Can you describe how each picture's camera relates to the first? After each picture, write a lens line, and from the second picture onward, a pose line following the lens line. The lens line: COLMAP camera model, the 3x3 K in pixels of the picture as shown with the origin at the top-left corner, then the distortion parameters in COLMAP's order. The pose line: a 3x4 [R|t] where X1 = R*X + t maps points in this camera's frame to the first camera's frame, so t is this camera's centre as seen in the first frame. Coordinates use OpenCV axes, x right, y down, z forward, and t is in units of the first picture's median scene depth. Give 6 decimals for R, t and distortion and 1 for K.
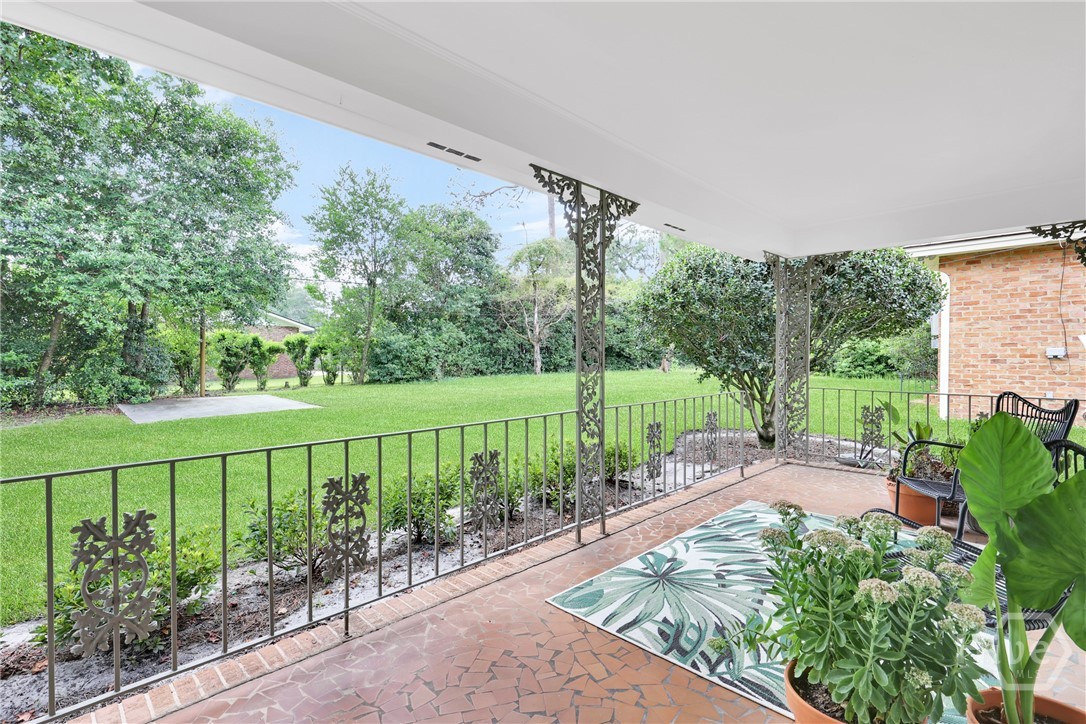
lens RADIAL K [[498.1, 0, 535.0], [0, 498.1, 361.8], [0, 0, 1]] dist [-0.002340, 0.000467]
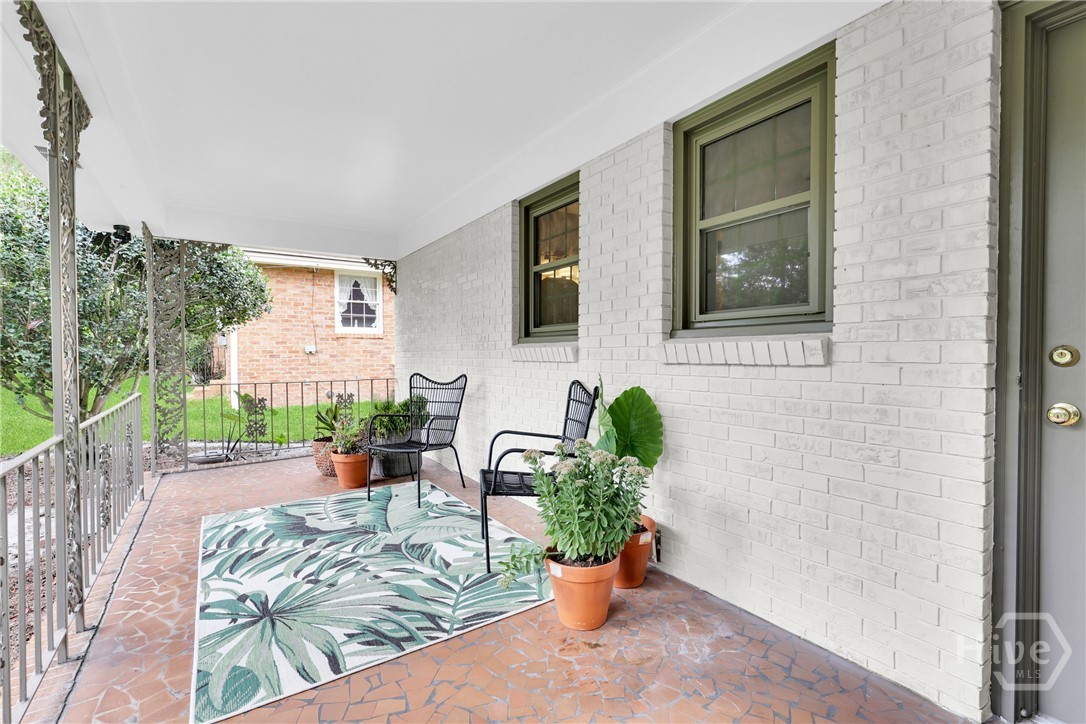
lens RADIAL K [[498.1, 0, 544.3], [0, 498.1, 363.7], [0, 0, 1]] dist [-0.002340, 0.000467]
pose [[0.173945, -0.021497, 0.984521, -0.387578], [0.014166, 0.999713, 0.019326, 0.007752], [-0.984653, 0.010585, 0.174200, 0.337337]]
